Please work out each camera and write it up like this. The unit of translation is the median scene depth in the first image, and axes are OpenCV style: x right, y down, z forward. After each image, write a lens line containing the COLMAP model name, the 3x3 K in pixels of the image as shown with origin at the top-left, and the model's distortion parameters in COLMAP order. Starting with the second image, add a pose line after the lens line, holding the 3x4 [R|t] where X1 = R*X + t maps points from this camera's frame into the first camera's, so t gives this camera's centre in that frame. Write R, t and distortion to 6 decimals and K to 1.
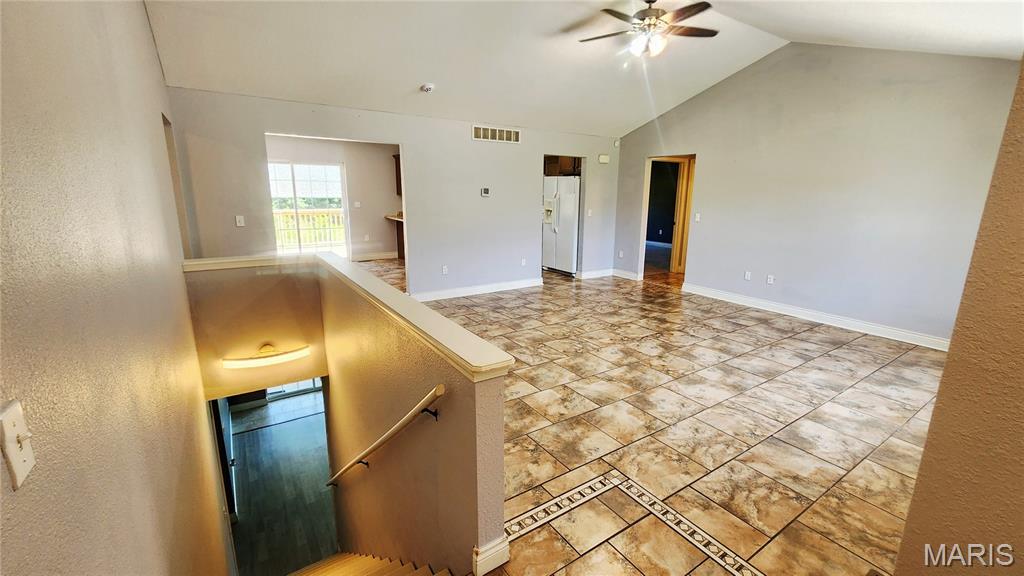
lens RADIAL K [[430.0, 0, 512.0], [0, 430.0, 288.0], [0, 0, 1]] dist [-0.001967, -0.000131]
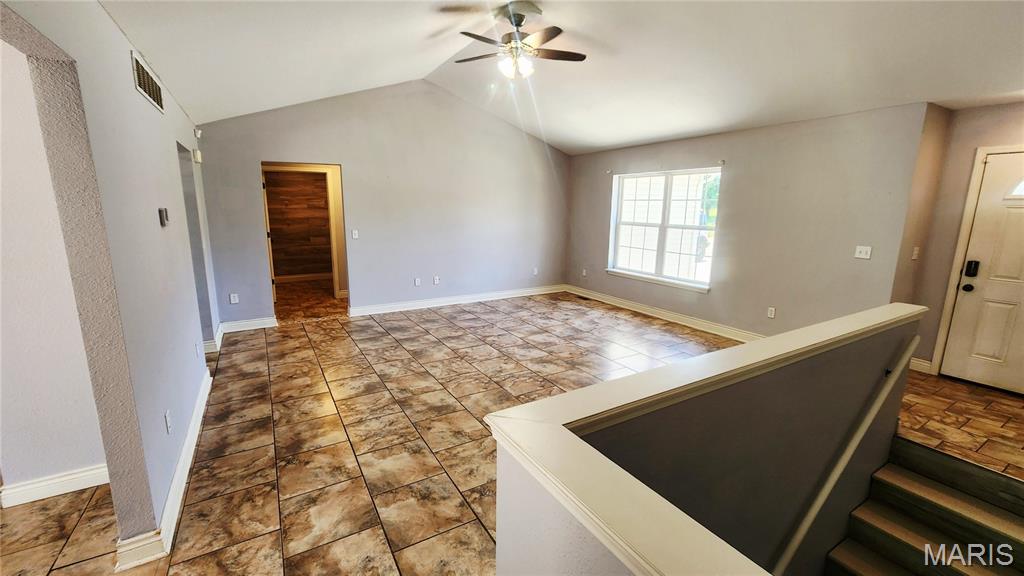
lens RADIAL K [[430.0, 0, 512.0], [0, 430.0, 288.0], [0, 0, 1]] dist [-0.001967, -0.000131]
pose [[0.038946, -0.202829, 0.978439, -0.690538], [0.217034, 0.957524, 0.189854, -0.225578], [-0.975387, 0.204960, 0.081313, 0.901845]]
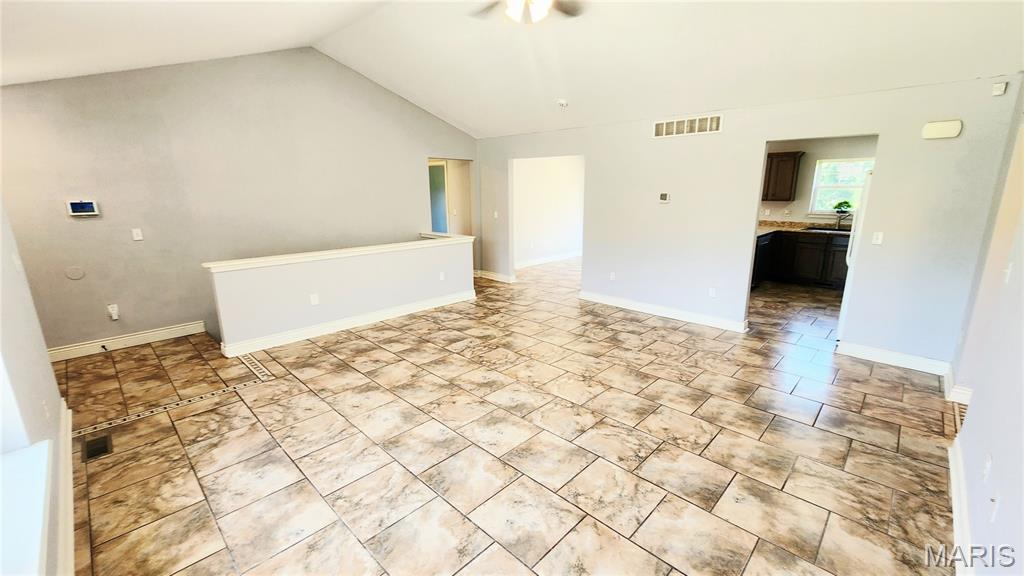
lens RADIAL K [[409.8, 0, 512.0], [0, 409.8, 288.0], [0, 0, 1]] dist [-0.000758, -0.000019]
pose [[0.219103, 0.214734, -0.951779, 0.969338], [-0.213190, 0.962447, 0.168064, -0.174799], [0.952126, 0.166086, 0.256654, 0.759661]]
